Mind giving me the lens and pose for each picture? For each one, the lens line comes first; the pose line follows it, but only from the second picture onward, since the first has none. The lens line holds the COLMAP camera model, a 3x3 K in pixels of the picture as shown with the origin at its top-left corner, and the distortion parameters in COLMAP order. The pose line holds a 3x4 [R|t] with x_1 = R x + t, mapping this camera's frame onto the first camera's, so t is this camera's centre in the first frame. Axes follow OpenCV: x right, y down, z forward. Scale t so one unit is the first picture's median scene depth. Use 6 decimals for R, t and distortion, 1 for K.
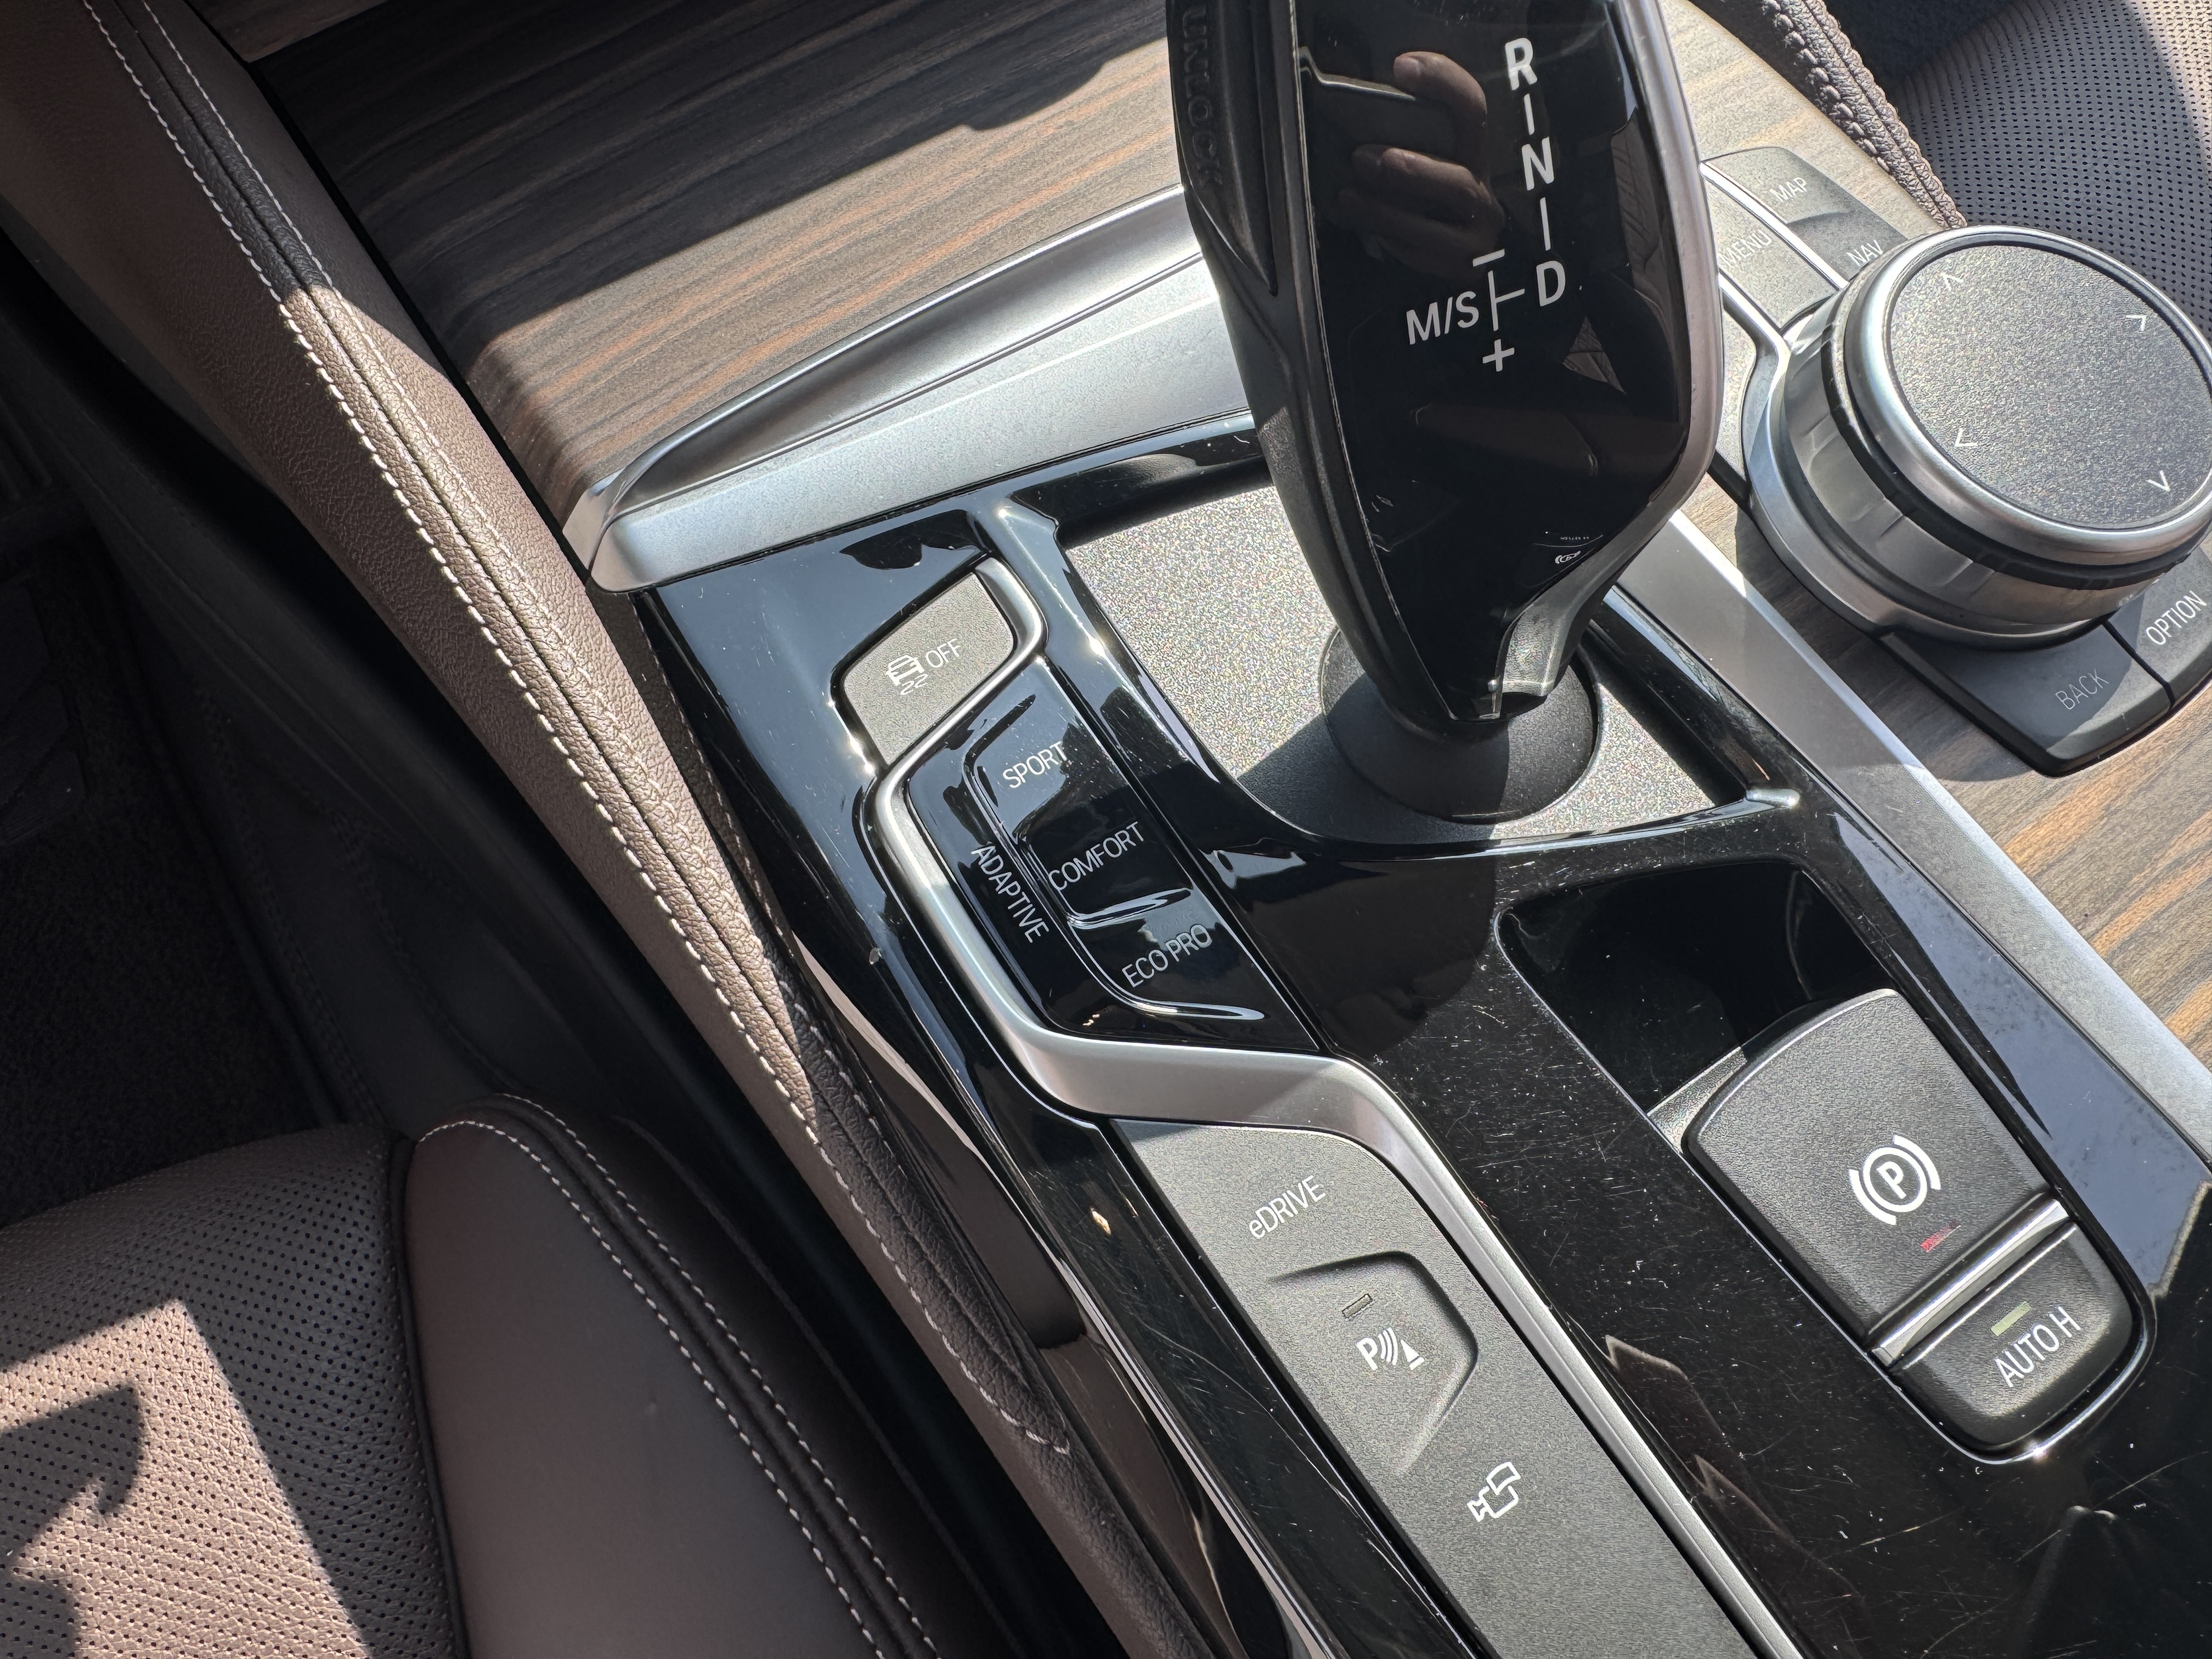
lens RADIAL K [[1614.8, 0, 1068.7], [0, 1614.8, 814.8], [0, 0, 1]] dist [-0.006343, 0.002494]
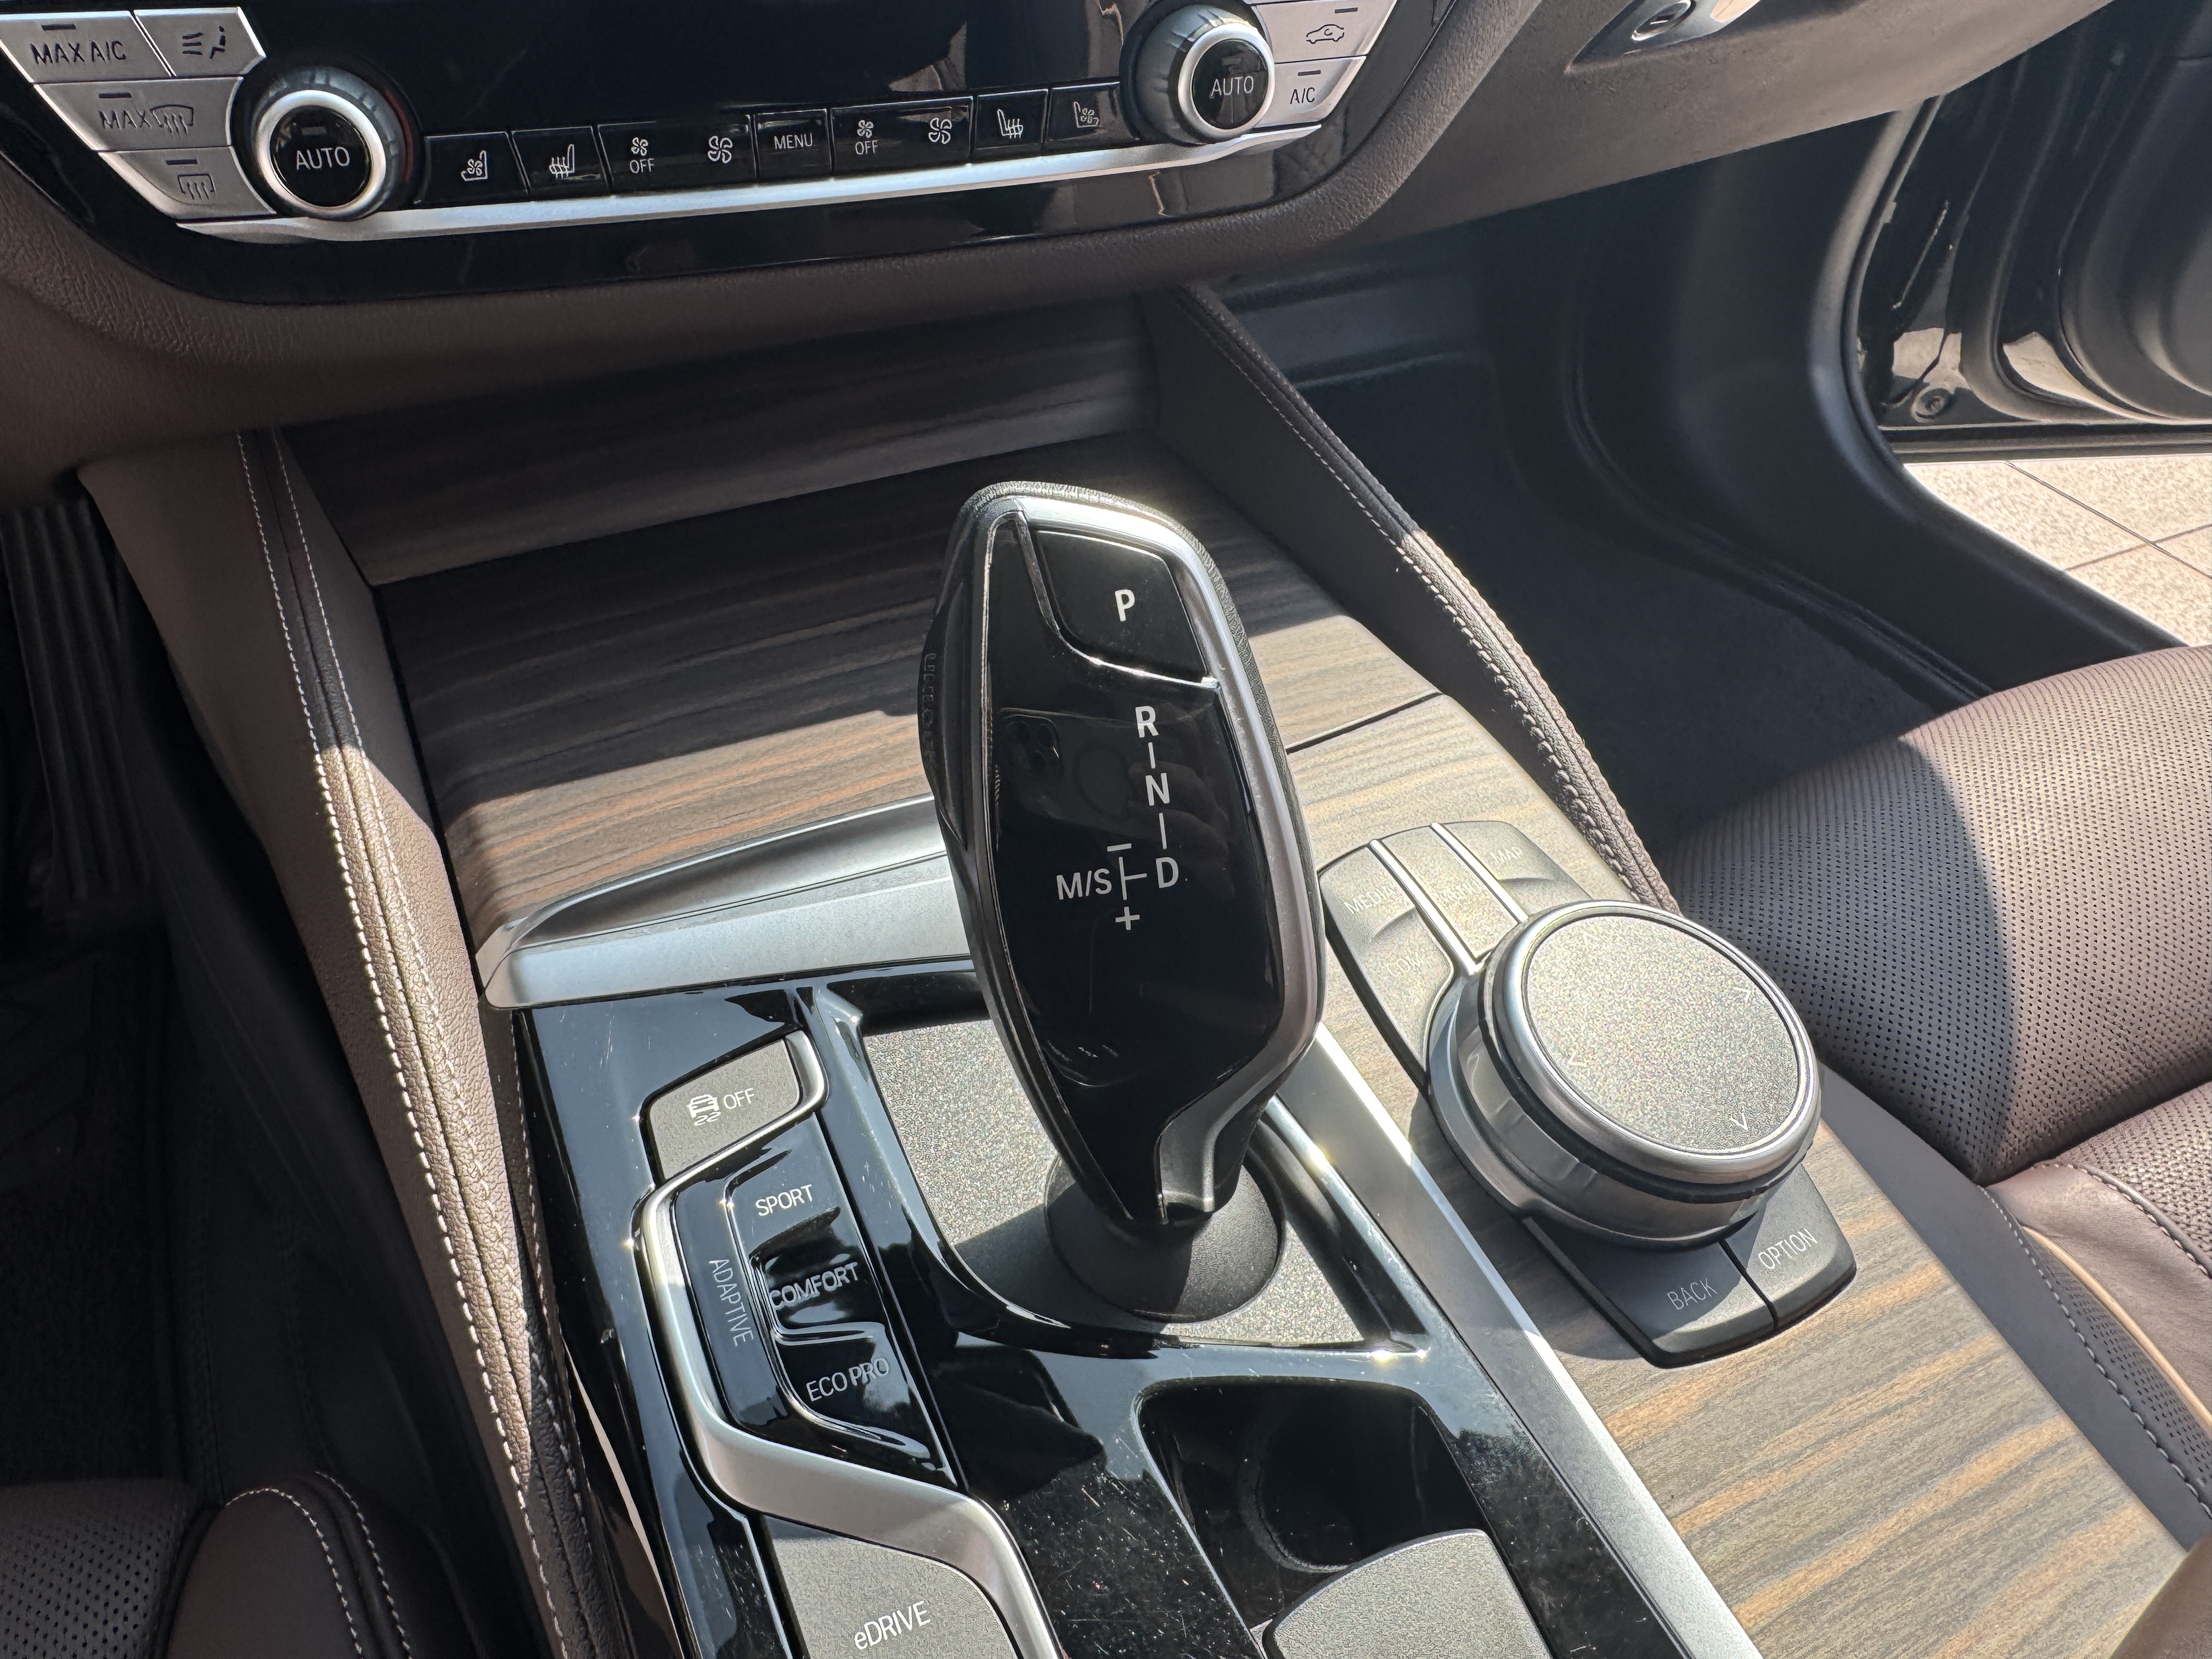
lens RADIAL K [[1614.8, 0, 1068.7], [0, 1614.8, 814.8], [0, 0, 1]] dist [-0.006343, 0.002494]
pose [[0.985651, 0.154629, -0.067697, 0.217169], [-0.168475, 0.926004, -0.337834, 0.071279], [0.010449, 0.344392, 0.938768, -0.212979]]
